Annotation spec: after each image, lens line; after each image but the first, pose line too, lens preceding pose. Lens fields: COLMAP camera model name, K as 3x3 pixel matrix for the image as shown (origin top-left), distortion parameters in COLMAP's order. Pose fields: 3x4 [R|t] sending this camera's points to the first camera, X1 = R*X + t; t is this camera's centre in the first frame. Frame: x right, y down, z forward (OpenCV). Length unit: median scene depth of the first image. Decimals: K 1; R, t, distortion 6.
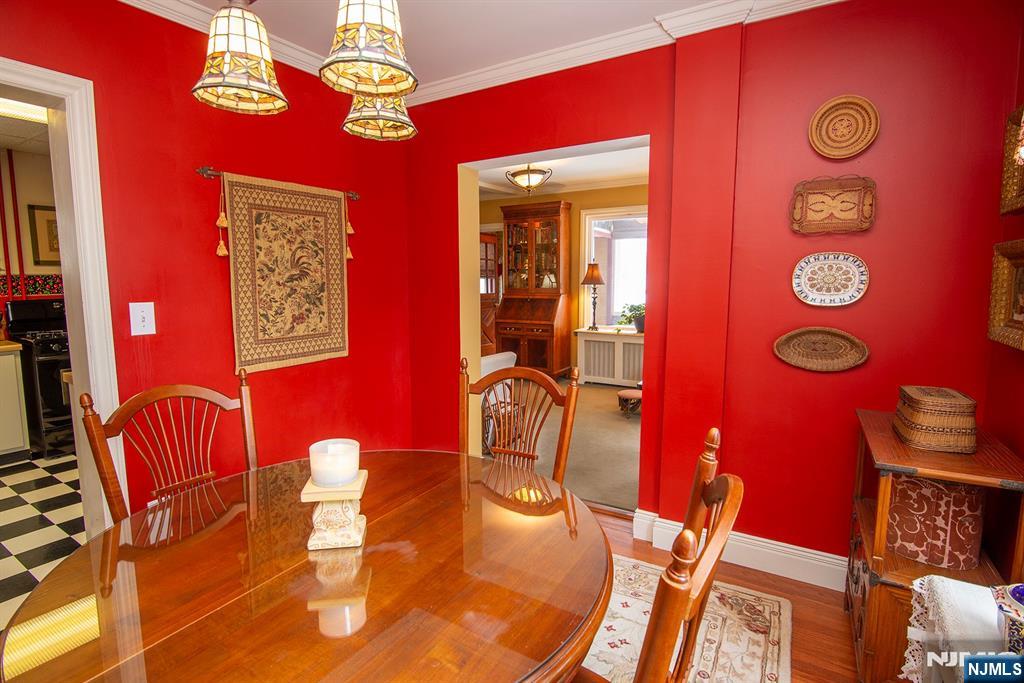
lens RADIAL K [[501.7, 0, 509.8], [0, 501.7, 336.7], [0, 0, 1]] dist [-0.028738, 0.000272]
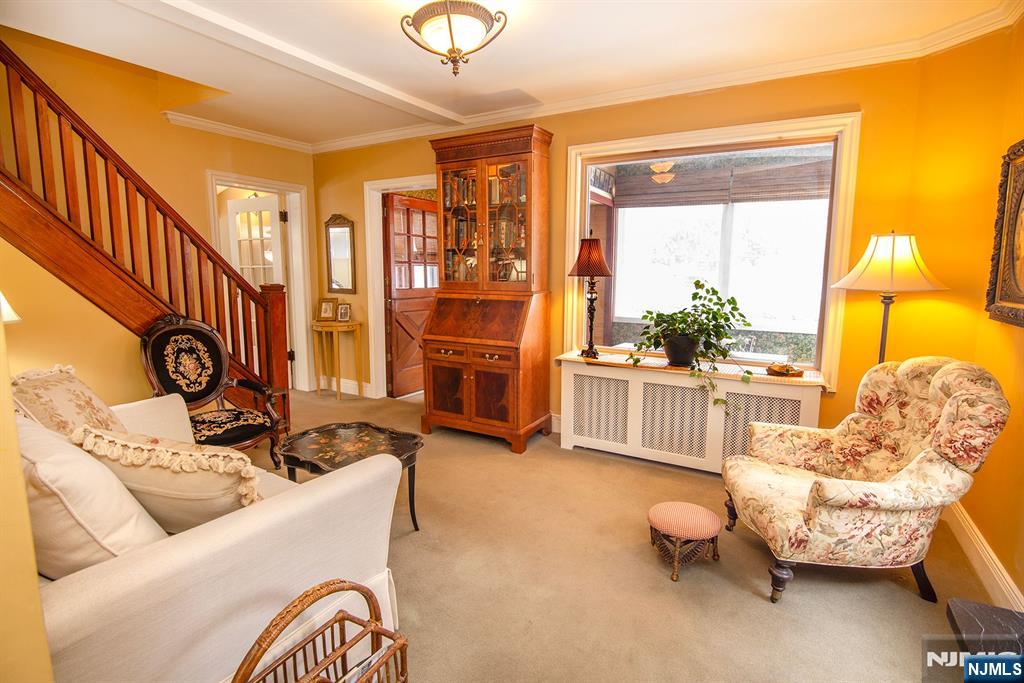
lens RADIAL K [[501.7, 0, 511.4], [0, 501.7, 340.8], [0, 0, 1]] dist [-0.028738, 0.000272]
pose [[0.999233, 0.000815, 0.039157, 0.054893], [-0.001988, 0.999550, 0.029923, -0.046594], [-0.039115, -0.029978, 0.998785, 0.425137]]
